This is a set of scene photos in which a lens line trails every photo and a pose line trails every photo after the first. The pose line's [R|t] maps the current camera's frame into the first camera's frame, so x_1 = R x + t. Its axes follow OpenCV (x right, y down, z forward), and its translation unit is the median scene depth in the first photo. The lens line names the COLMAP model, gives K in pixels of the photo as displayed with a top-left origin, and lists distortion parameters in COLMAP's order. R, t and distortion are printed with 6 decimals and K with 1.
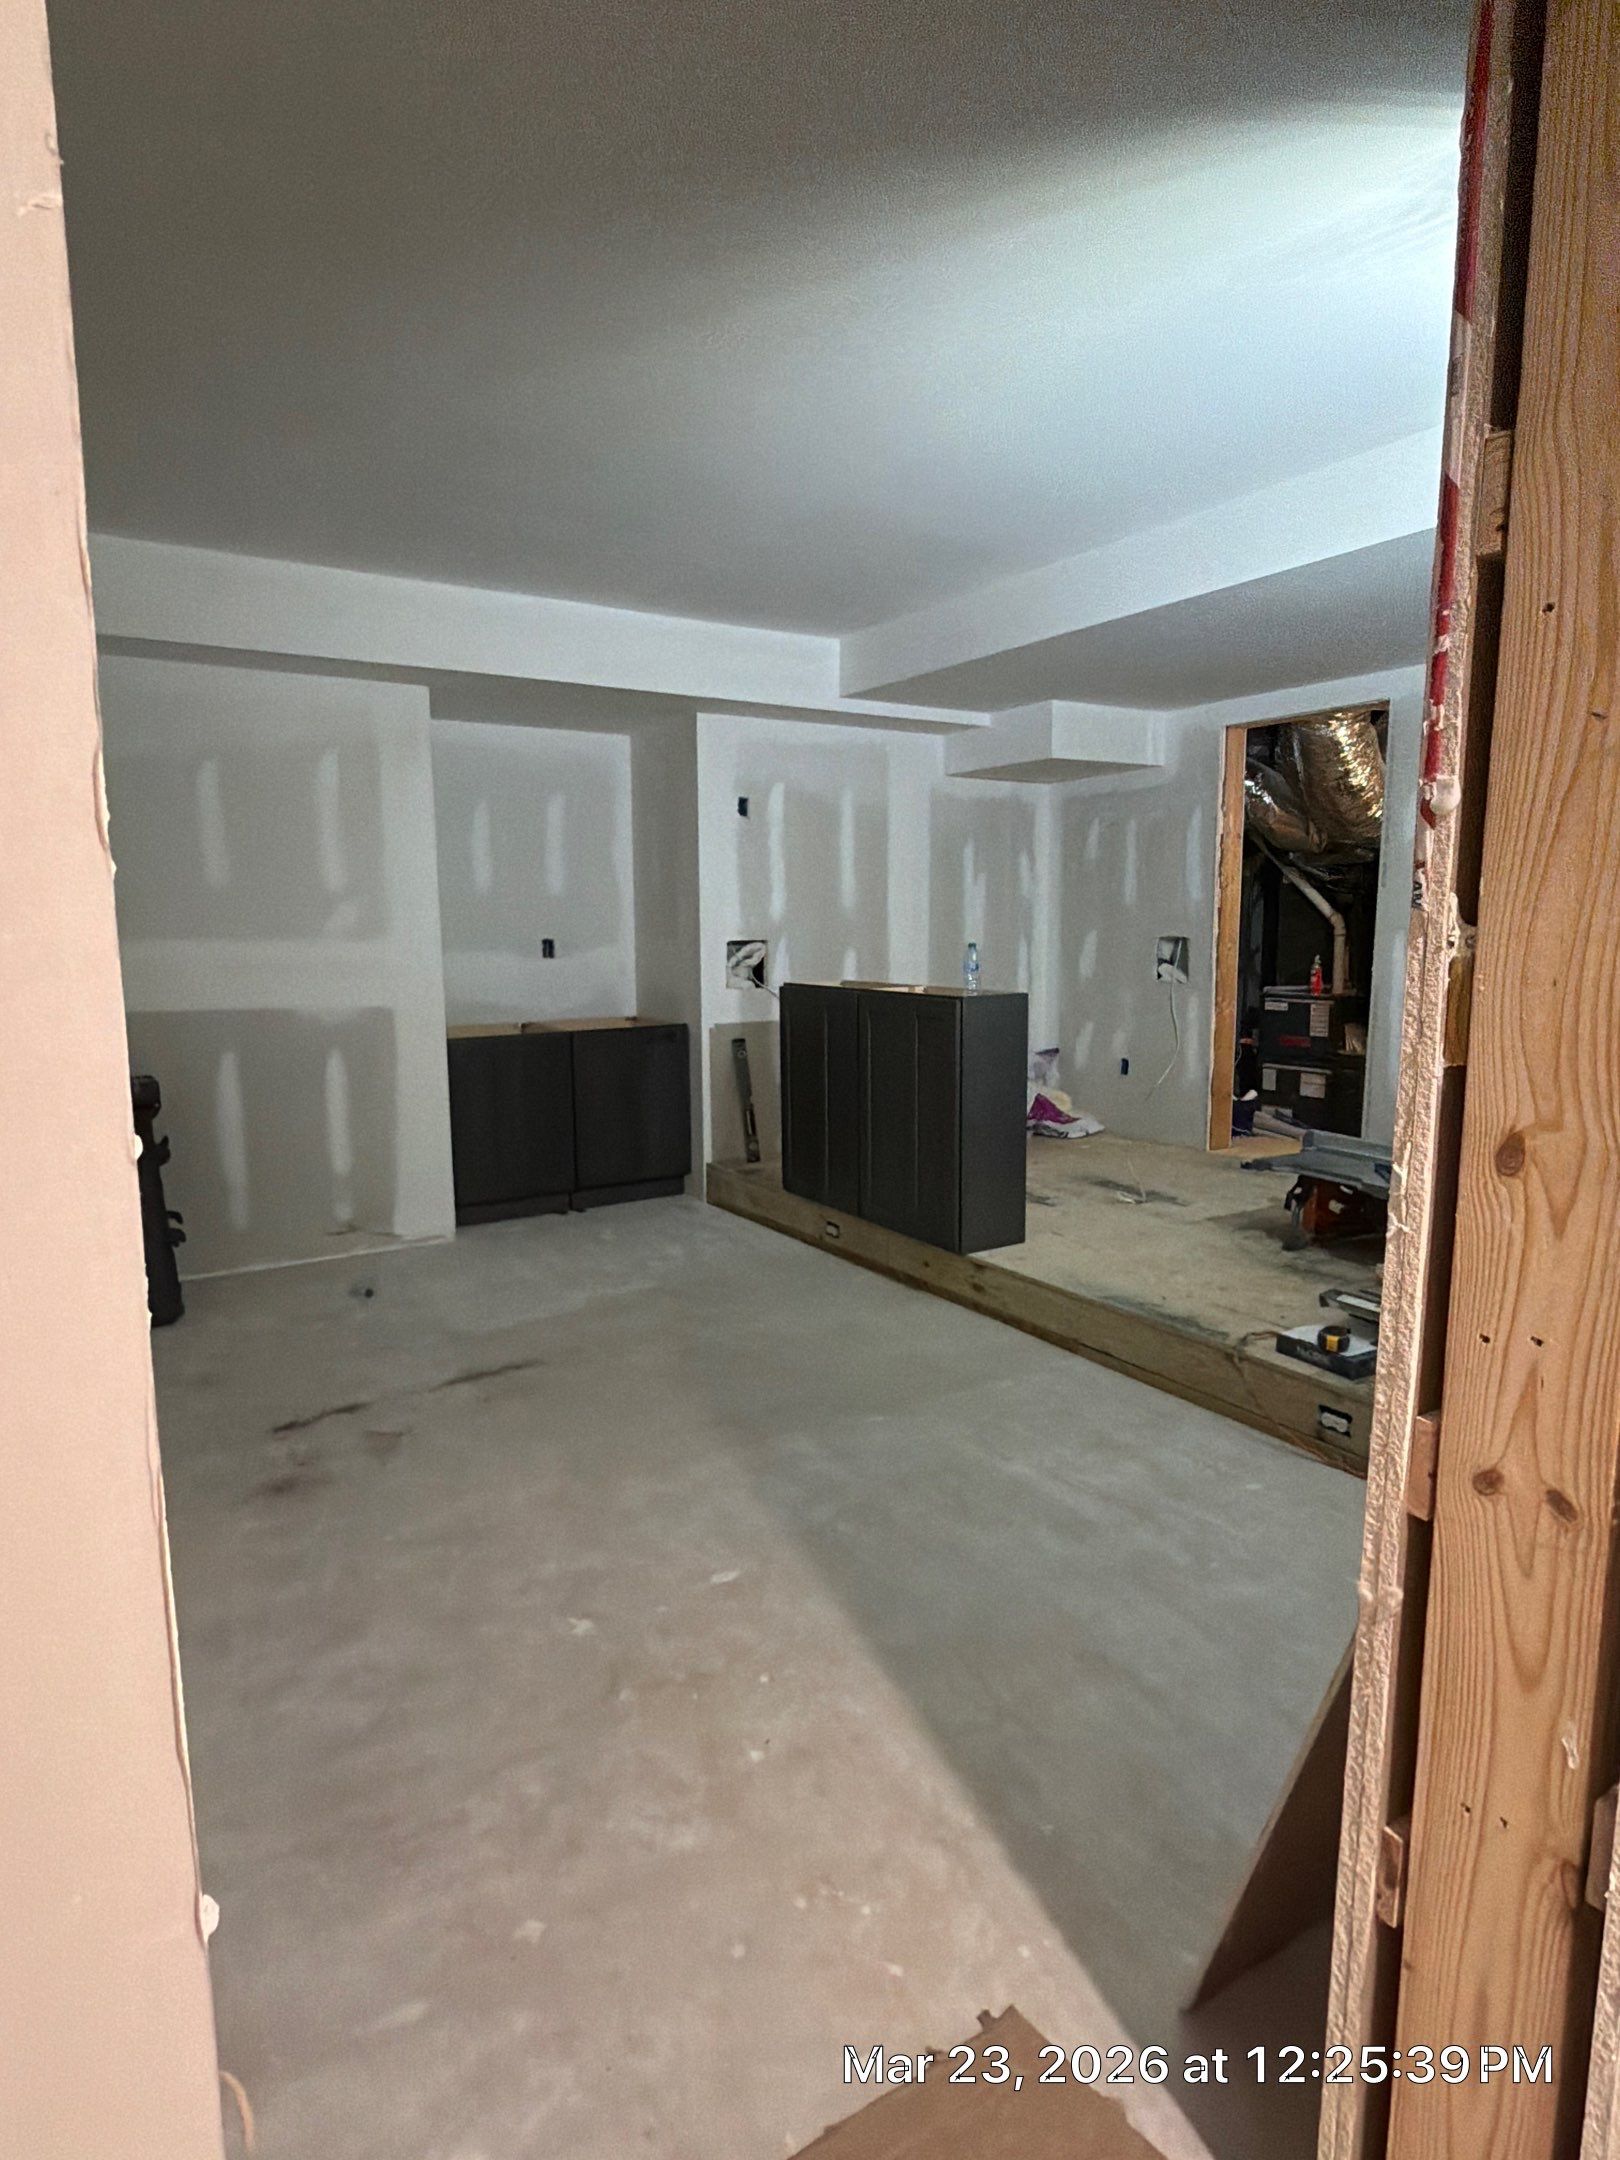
lens RADIAL K [[1226.8, 0, 808.7], [0, 1226.8, 1090.8], [0, 0, 1]] dist [-0.000576, 0.001040]
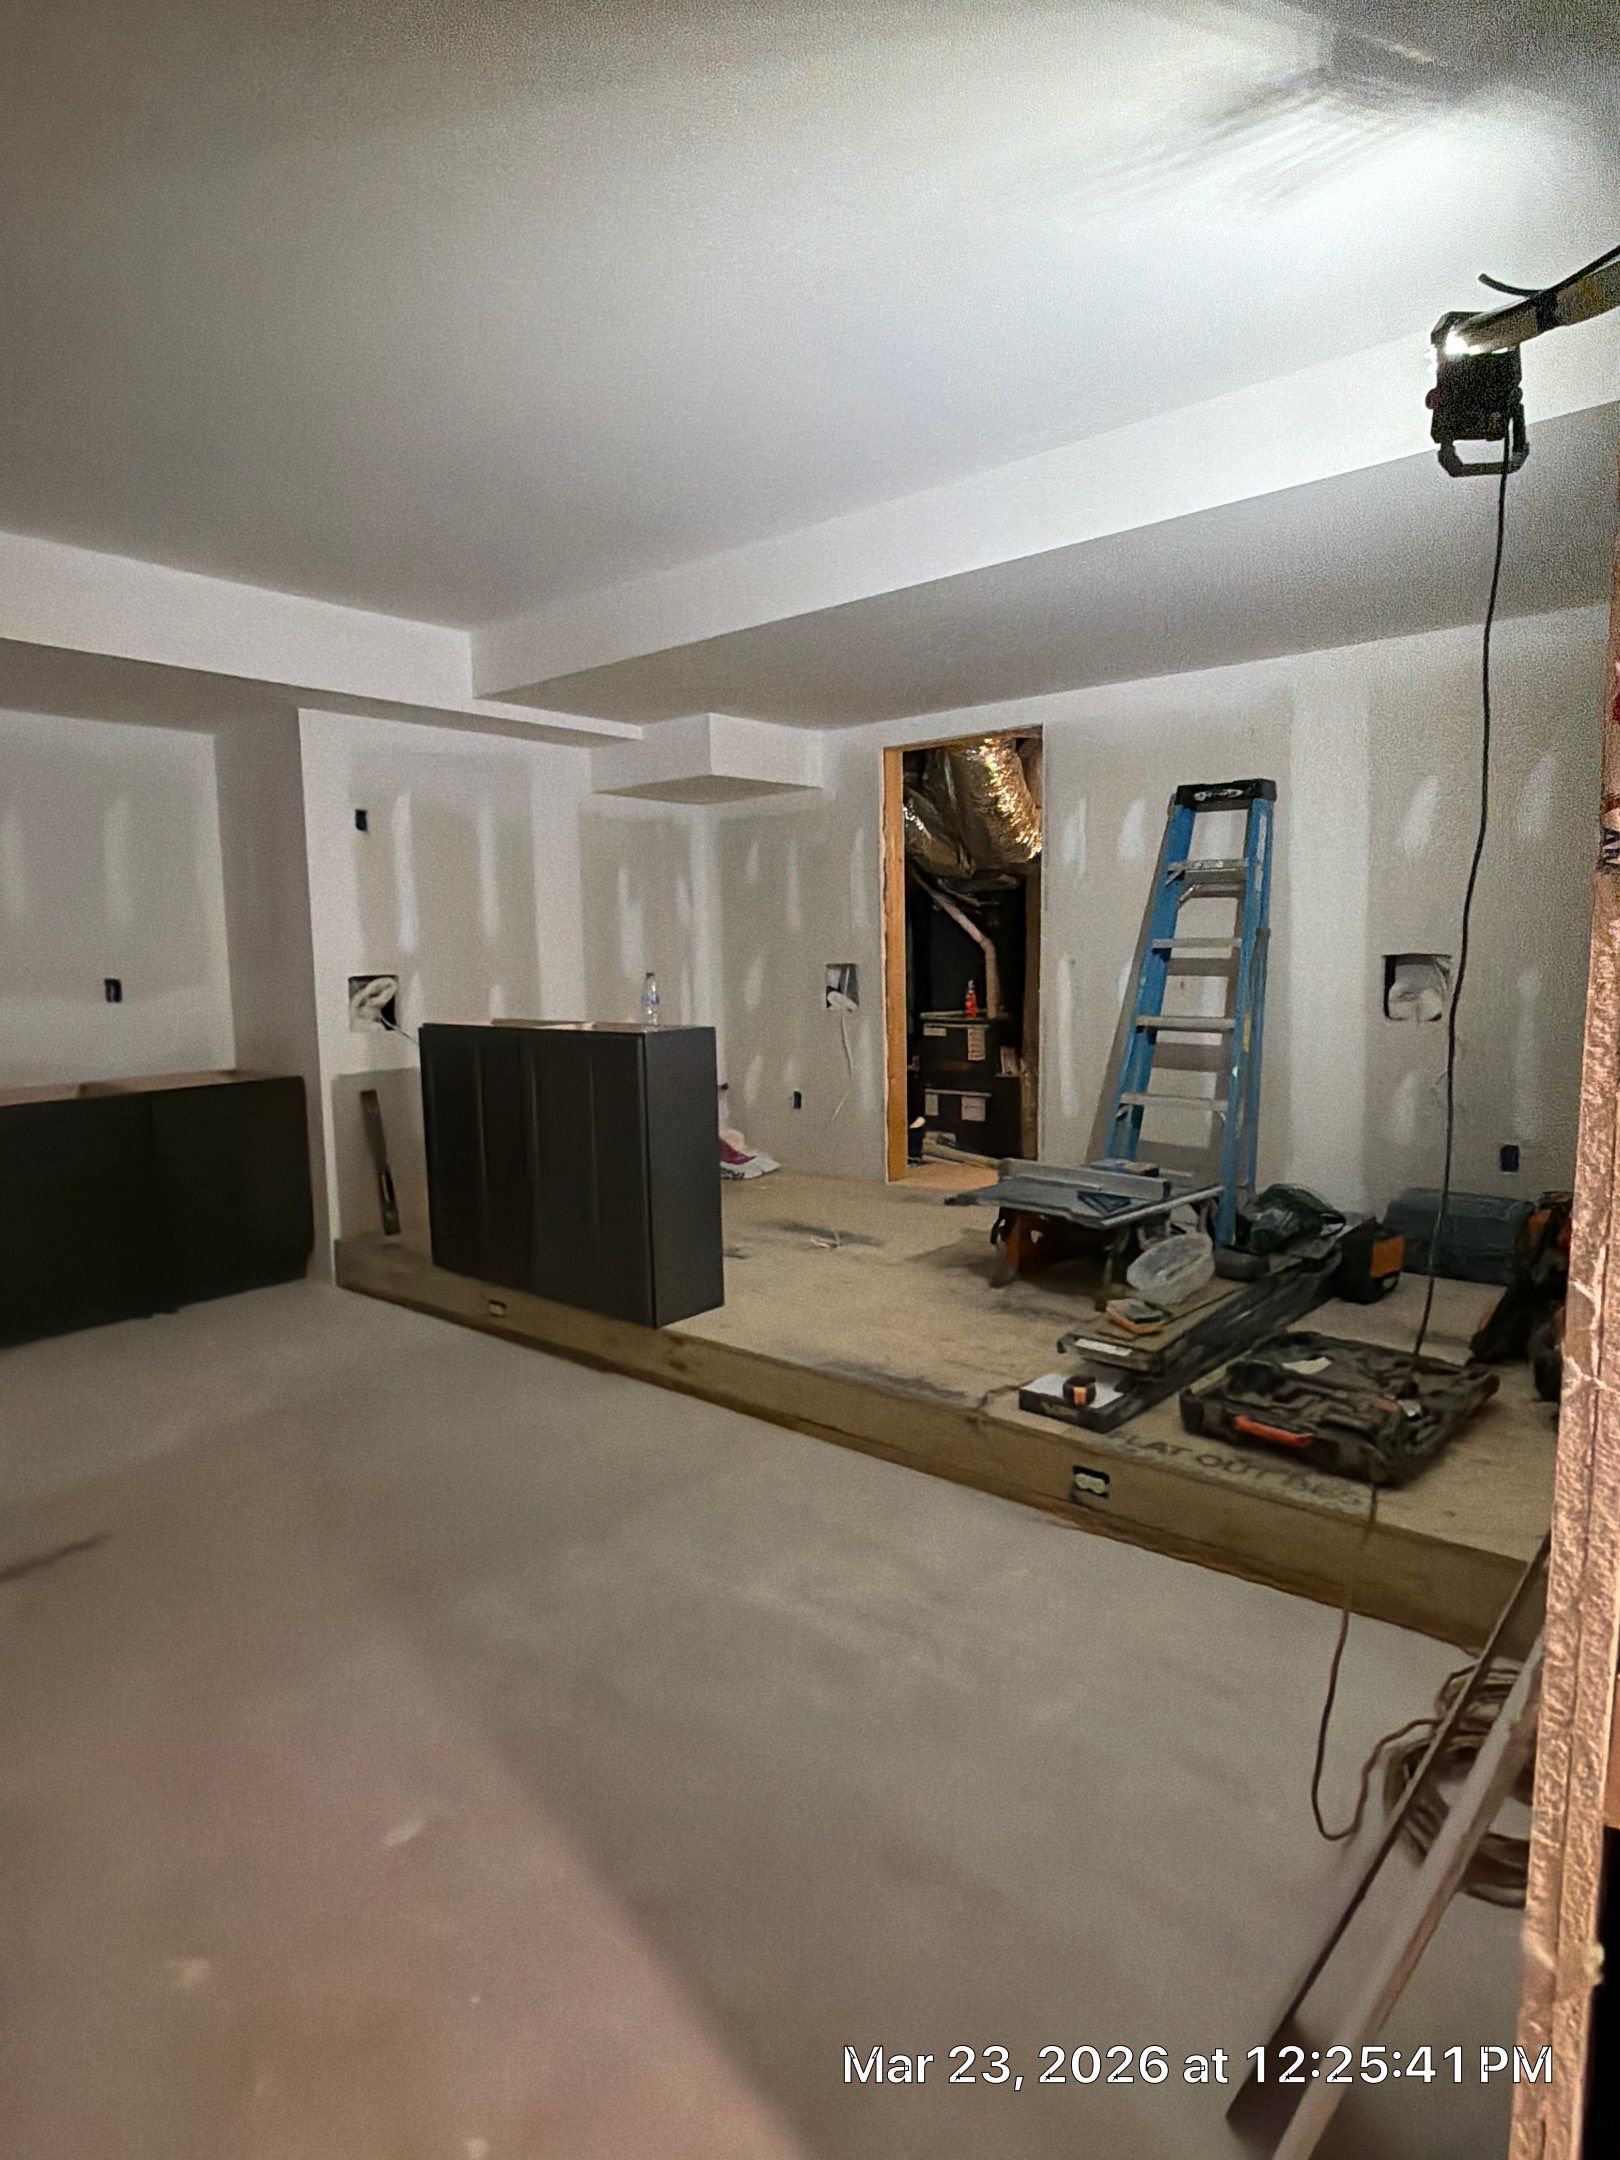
lens RADIAL K [[1226.8, 0, 817.6], [0, 1226.8, 1082.1], [0, 0, 1]] dist [-0.000576, 0.001040]
pose [[0.953326, -0.044992, 0.298571, -0.015008], [0.055364, 0.998118, -0.026367, -0.009390], [-0.296823, 0.041666, 0.954023, 0.102831]]
